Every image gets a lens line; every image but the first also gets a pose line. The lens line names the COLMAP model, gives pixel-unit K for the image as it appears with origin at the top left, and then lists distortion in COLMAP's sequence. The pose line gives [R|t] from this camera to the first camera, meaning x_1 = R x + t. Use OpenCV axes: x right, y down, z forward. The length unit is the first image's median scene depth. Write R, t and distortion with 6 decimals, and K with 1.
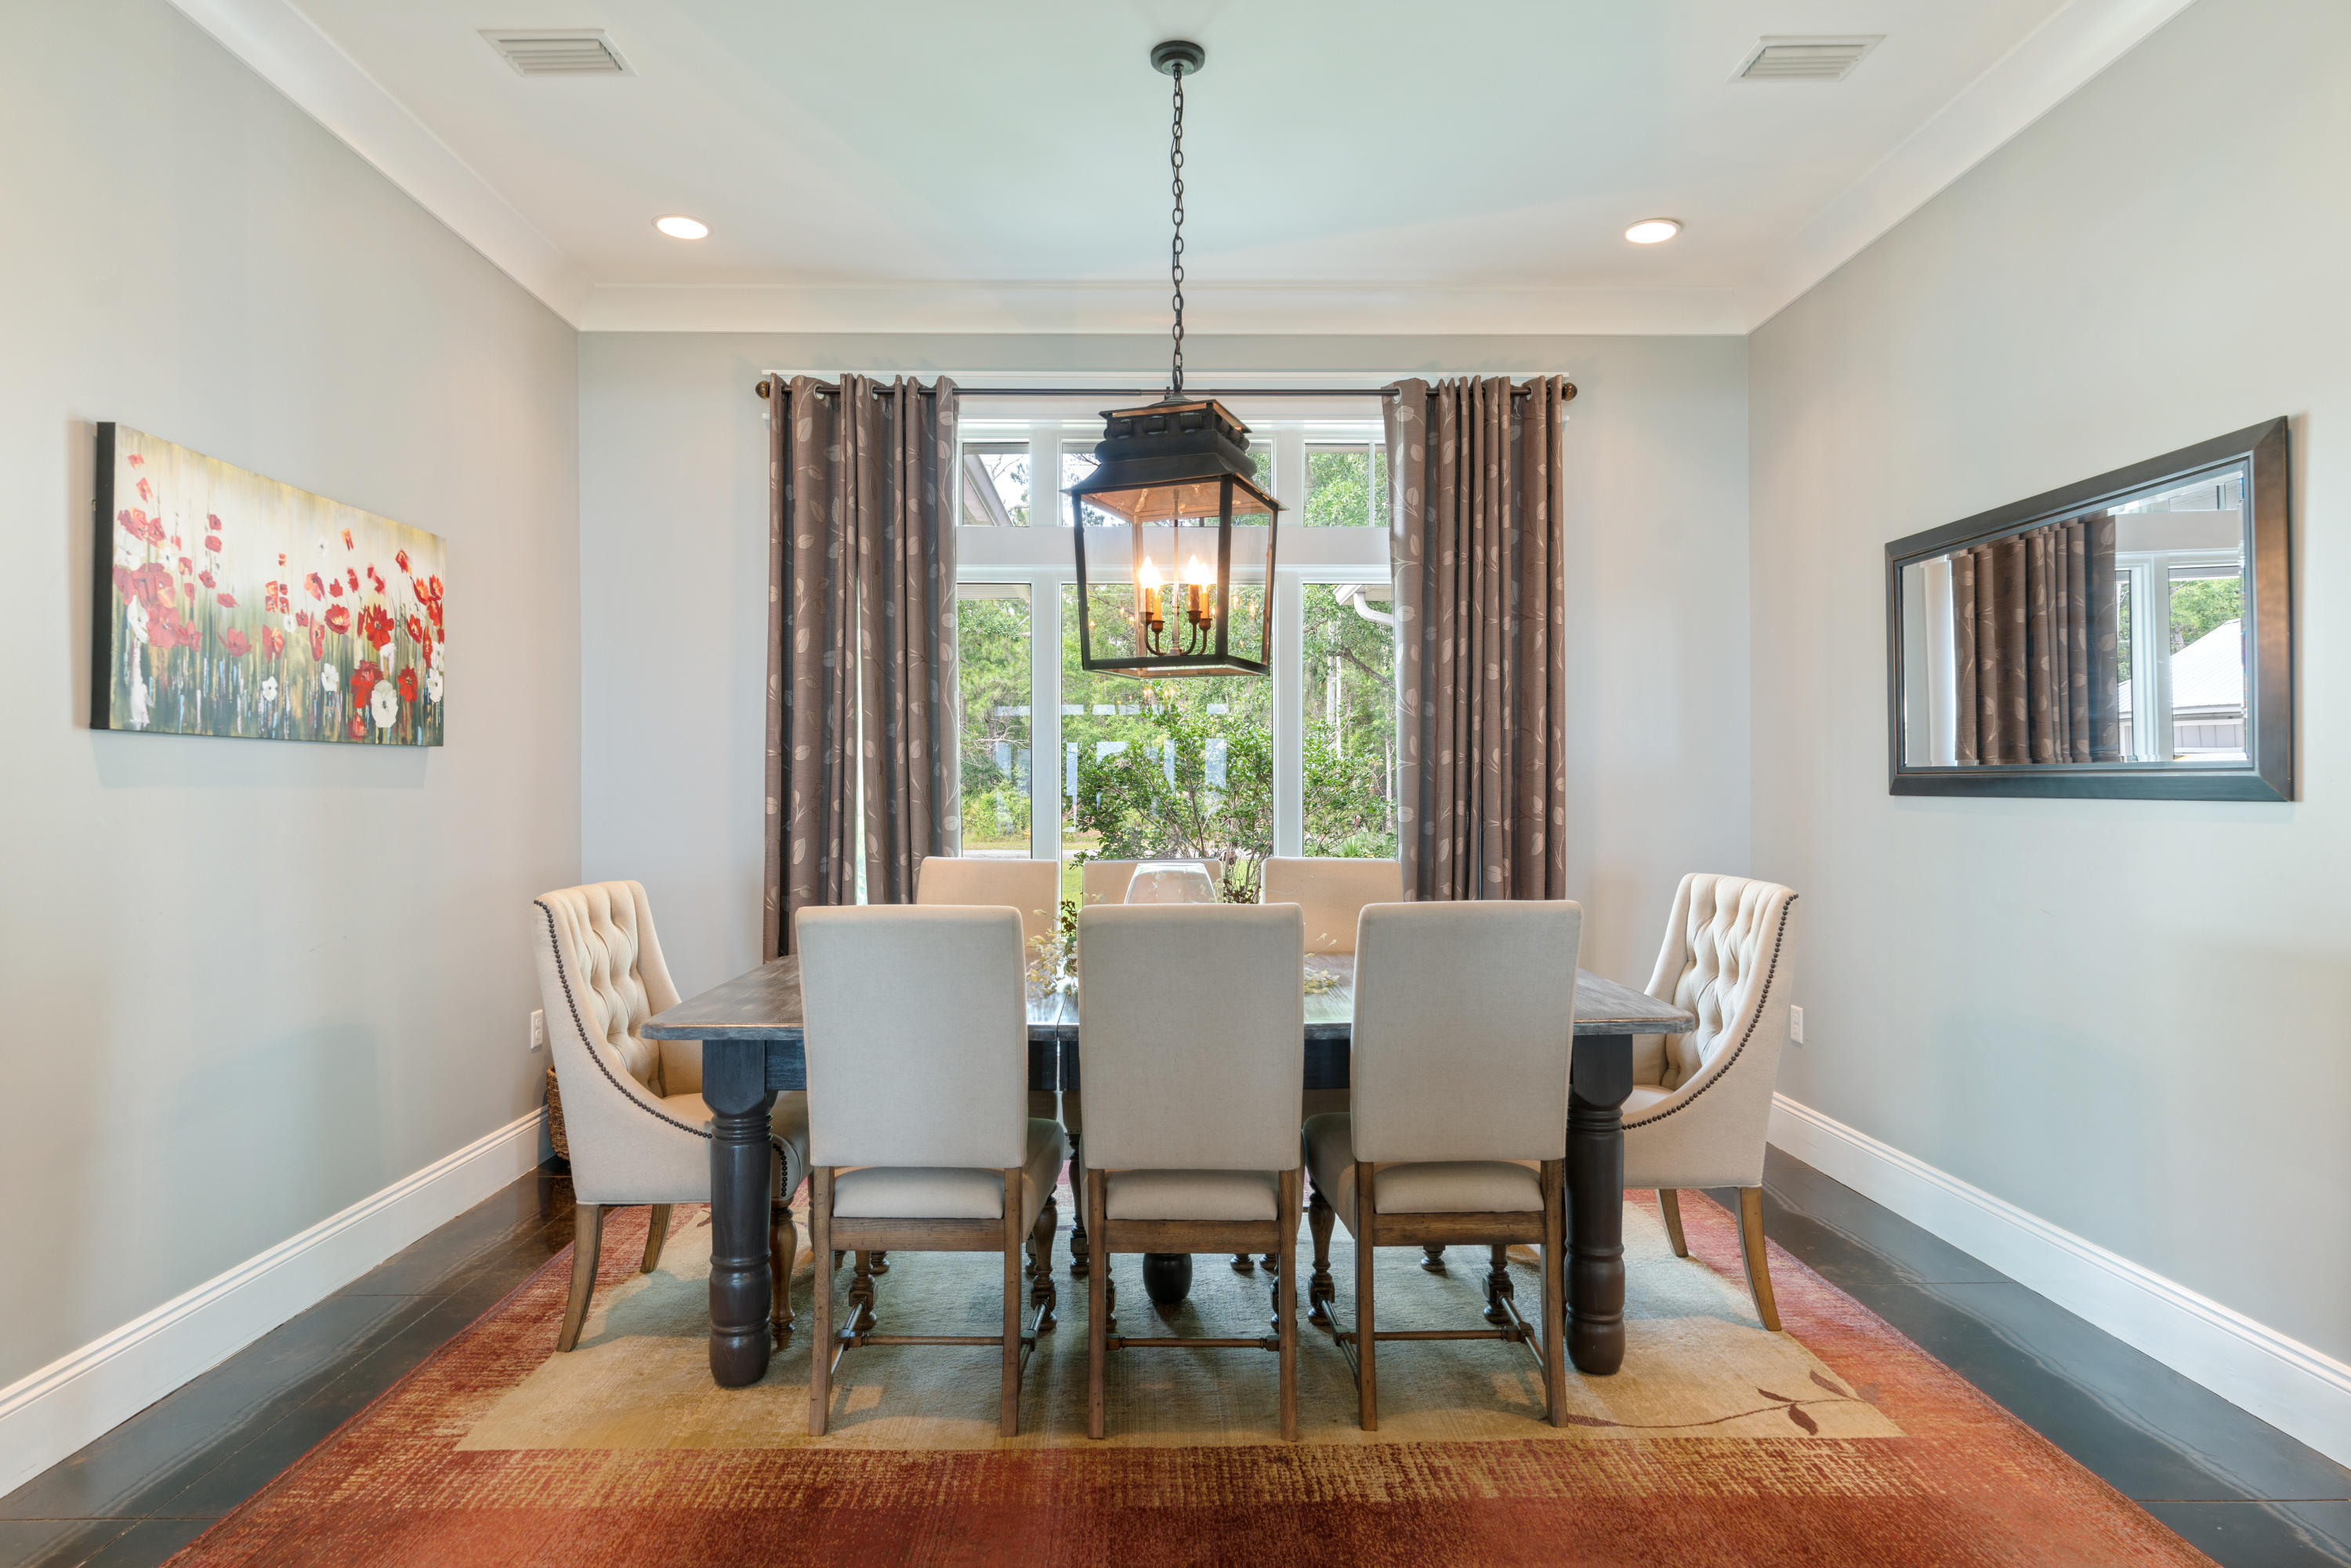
lens RADIAL K [[1300.3, 0, 1175.5], [0, 1300.3, 784.0], [0, 0, 1]] dist [0.001515, 0.000277]
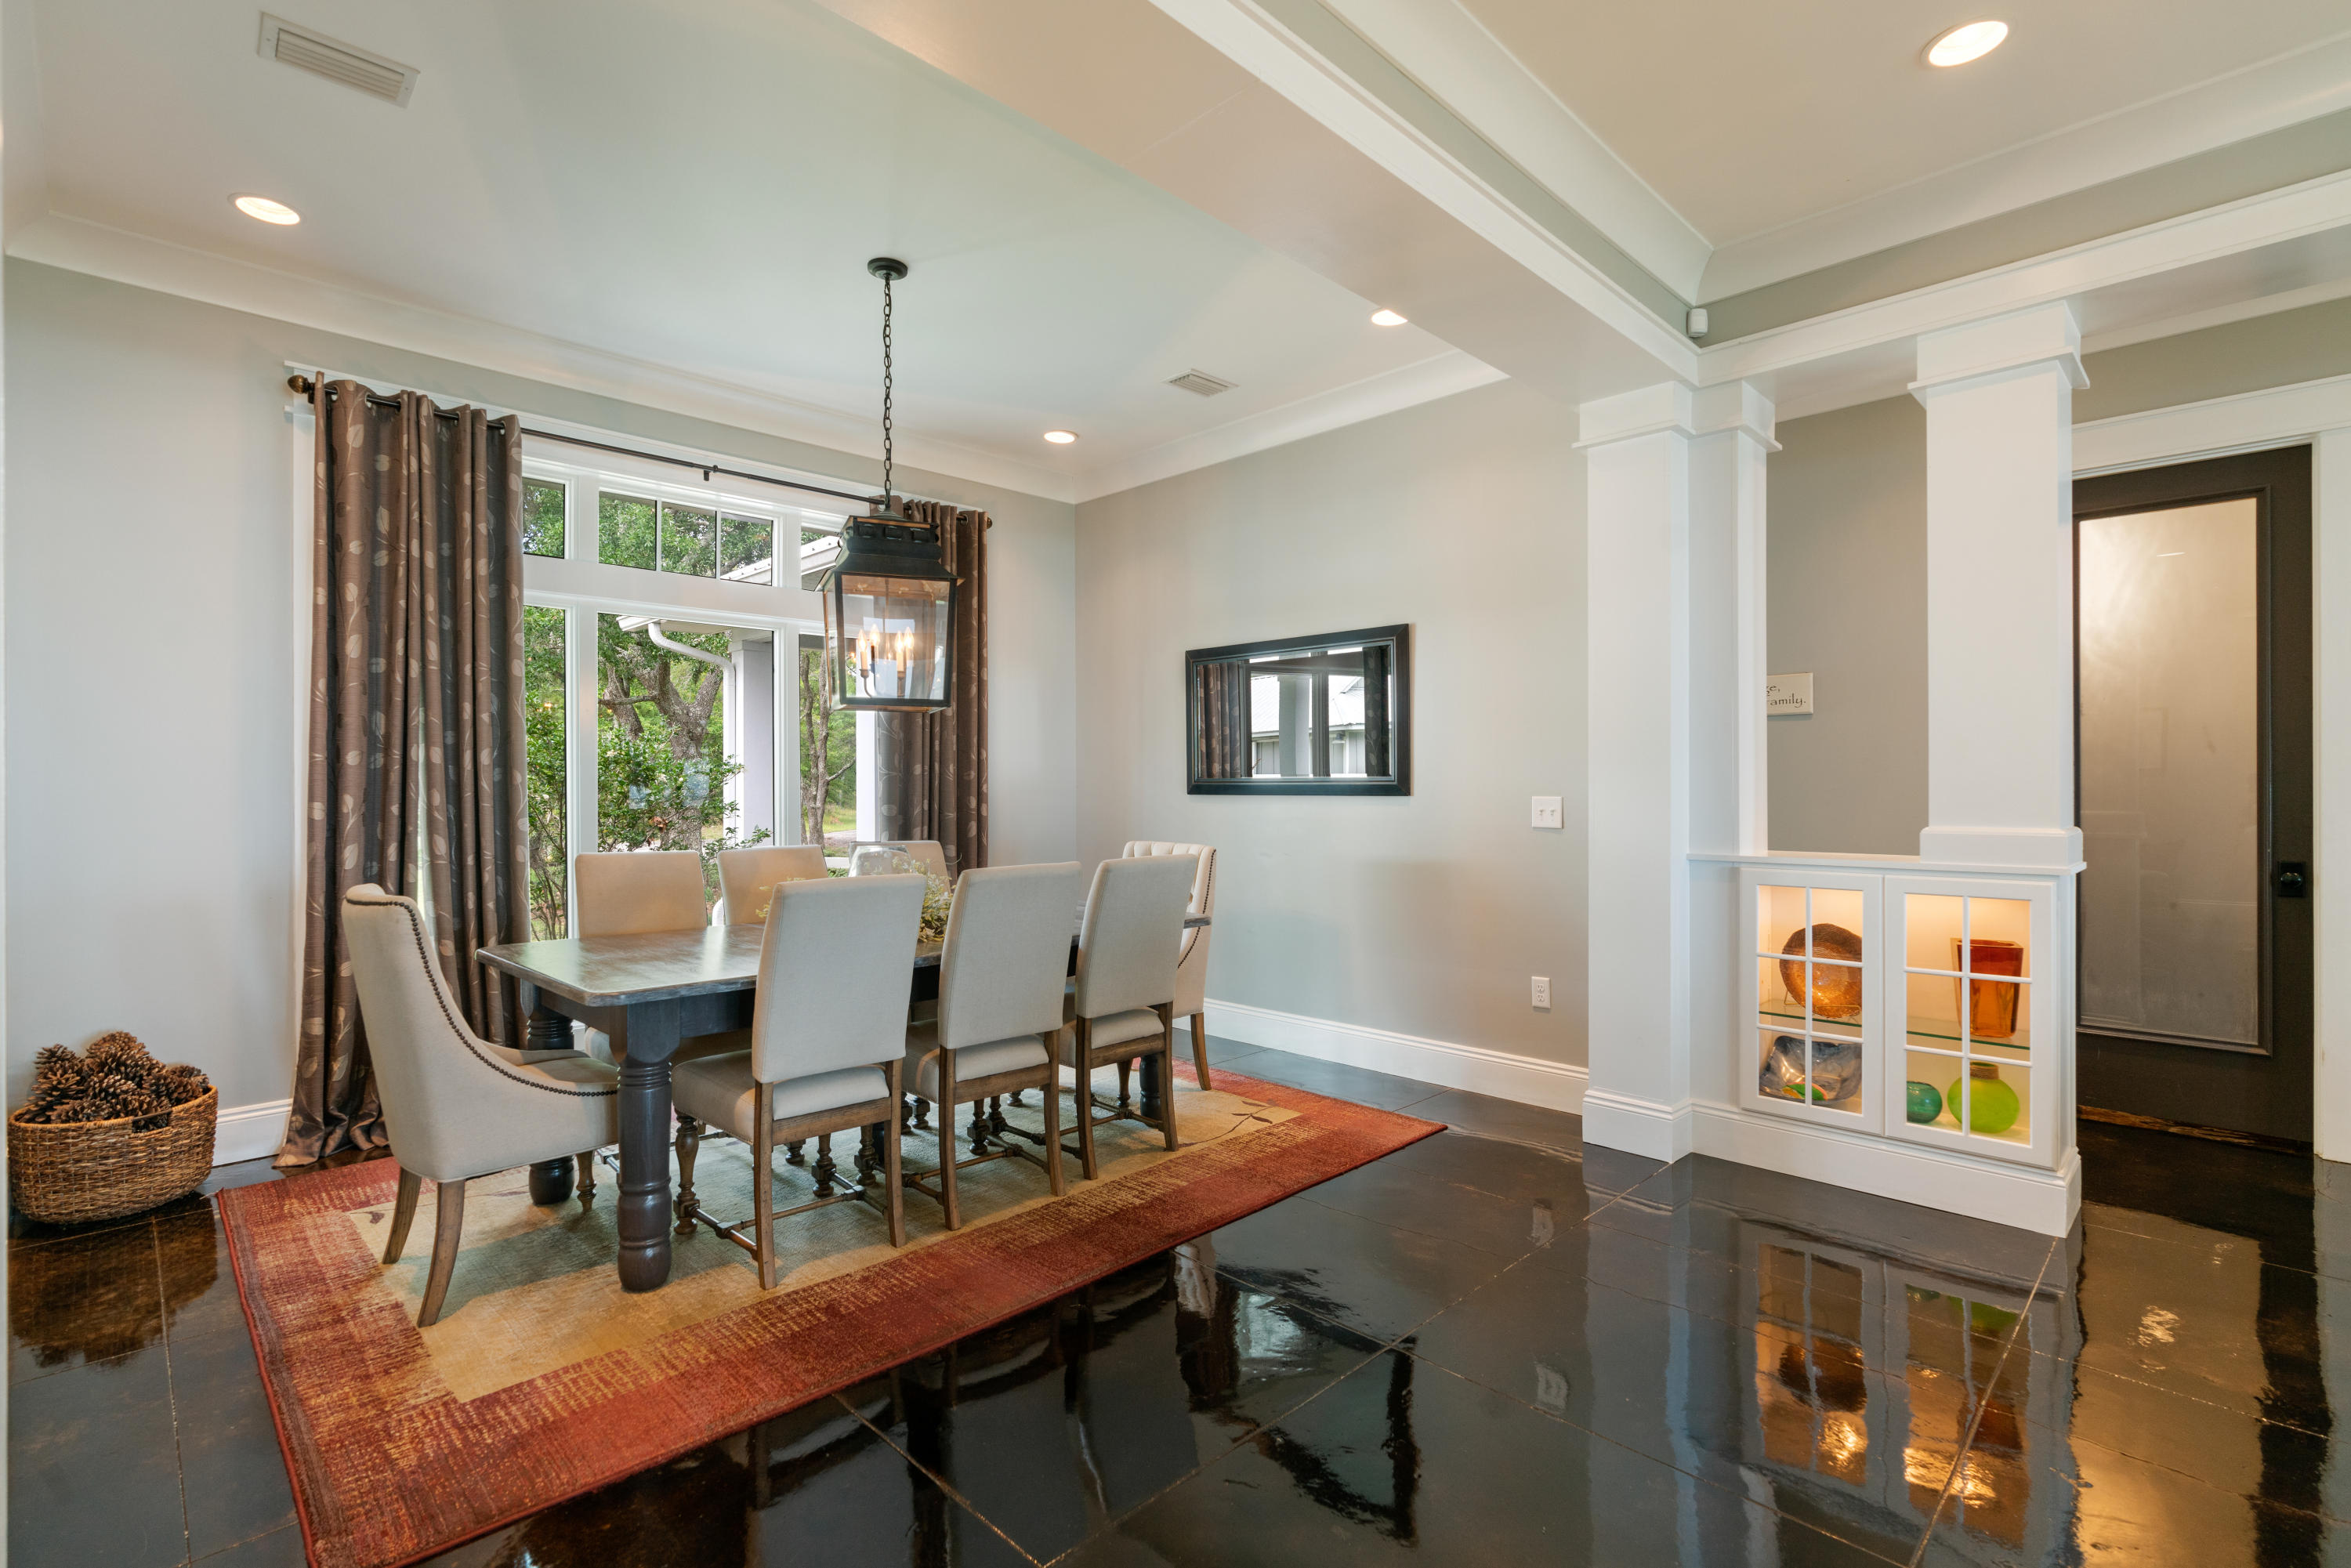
lens RADIAL K [[1075.3, 0, 1172.7], [0, 1075.3, 790.5], [0, 0, 1]] dist [-0.000439, 0.000297]
pose [[0.724114, -0.003064, 0.689673, -0.443730], [0.001678, 0.999995, 0.002682, -0.000426], [-0.689678, -0.000785, 0.724116, -0.035671]]
